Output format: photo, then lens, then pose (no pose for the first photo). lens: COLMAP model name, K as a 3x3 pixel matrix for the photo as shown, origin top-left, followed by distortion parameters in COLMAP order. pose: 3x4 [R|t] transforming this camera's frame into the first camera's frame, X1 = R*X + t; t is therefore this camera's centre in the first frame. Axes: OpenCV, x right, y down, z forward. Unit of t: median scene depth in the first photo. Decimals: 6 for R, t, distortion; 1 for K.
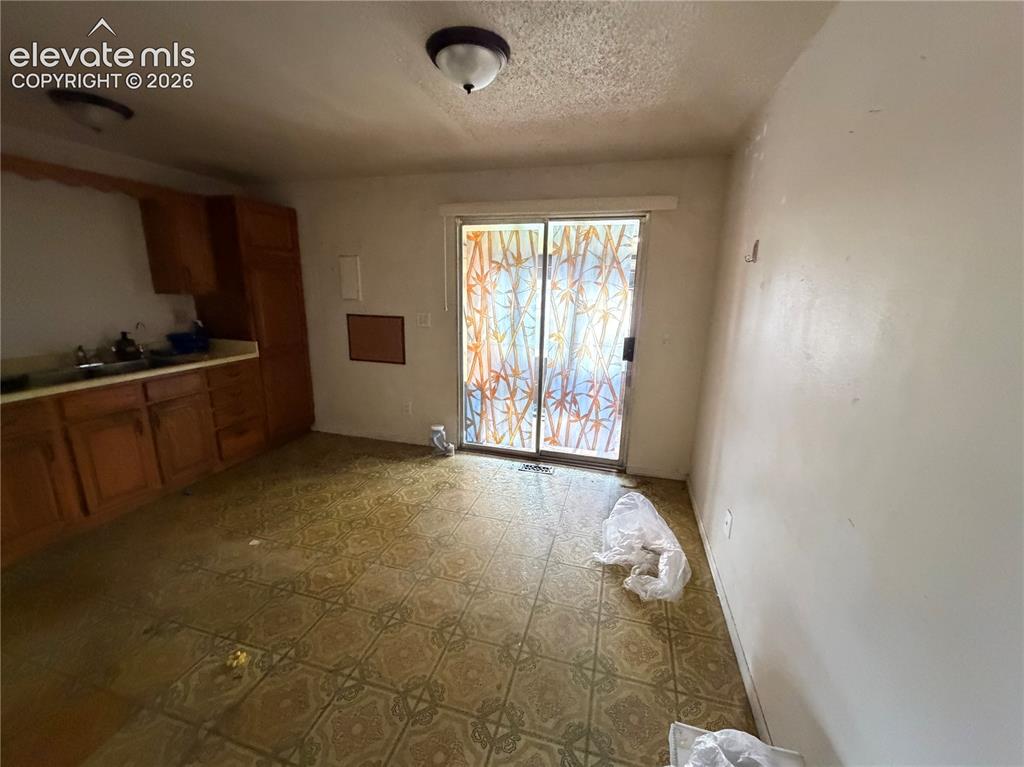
lens RADIAL K [[409.1, 0, 507.8], [0, 409.1, 384.5], [0, 0, 1]] dist [0.000967, -0.000280]
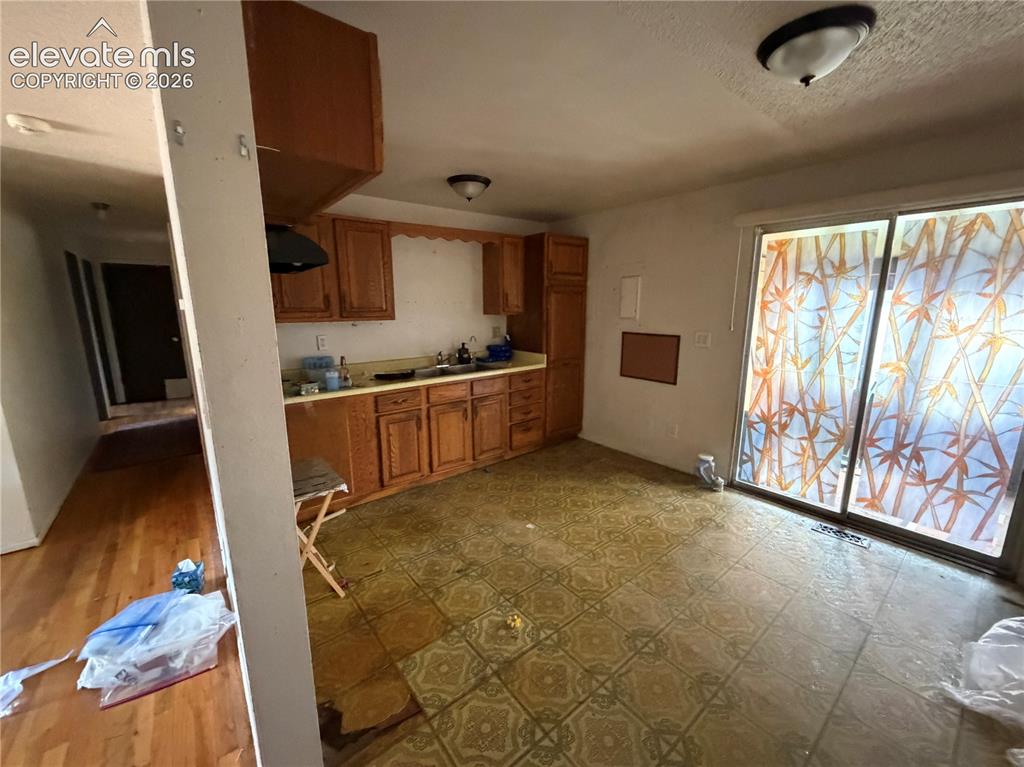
lens RADIAL K [[409.1, 0, 508.8], [0, 409.1, 384.2], [0, 0, 1]] dist [0.000967, -0.000280]
pose [[0.815891, 0.090400, -0.571095, -0.029816], [-0.113017, 0.993584, -0.004185, -0.003218], [0.567052, 0.067958, 0.820874, -0.015673]]
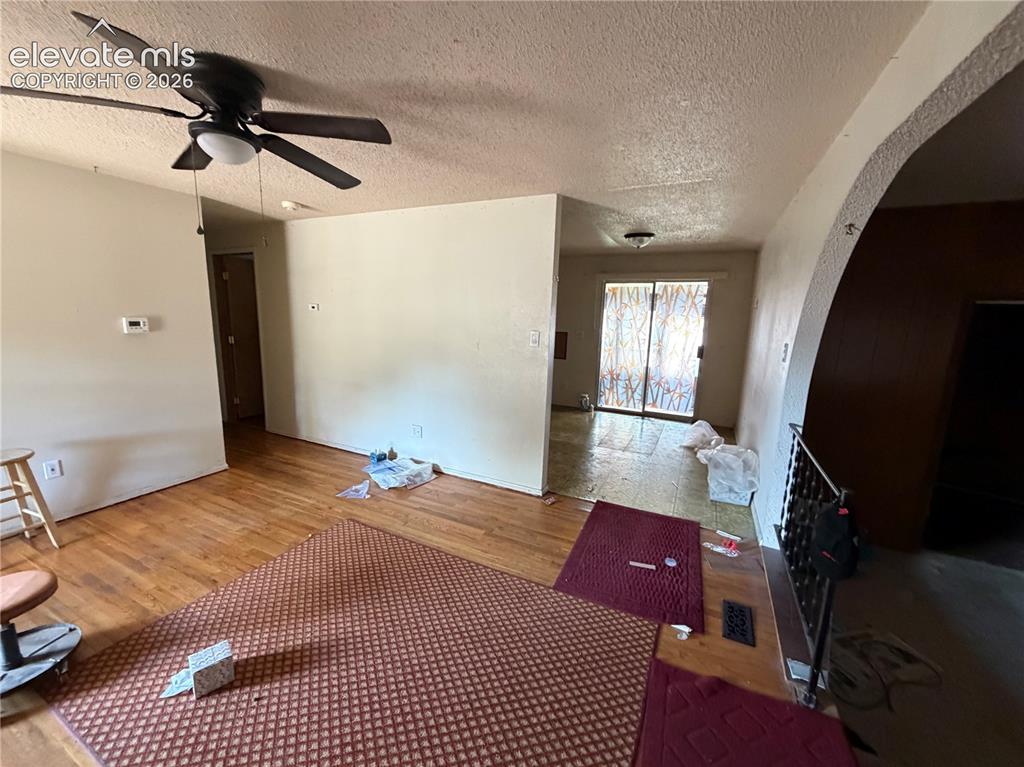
lens RADIAL K [[409.1, 0, 511.1], [0, 409.1, 380.6], [0, 0, 1]] dist [0.000967, -0.000280]
pose [[0.985632, 0.037508, -0.164690, -0.247883], [-0.048574, 0.996787, -0.063691, 0.215363], [0.161771, 0.070775, 0.984287, -0.992028]]
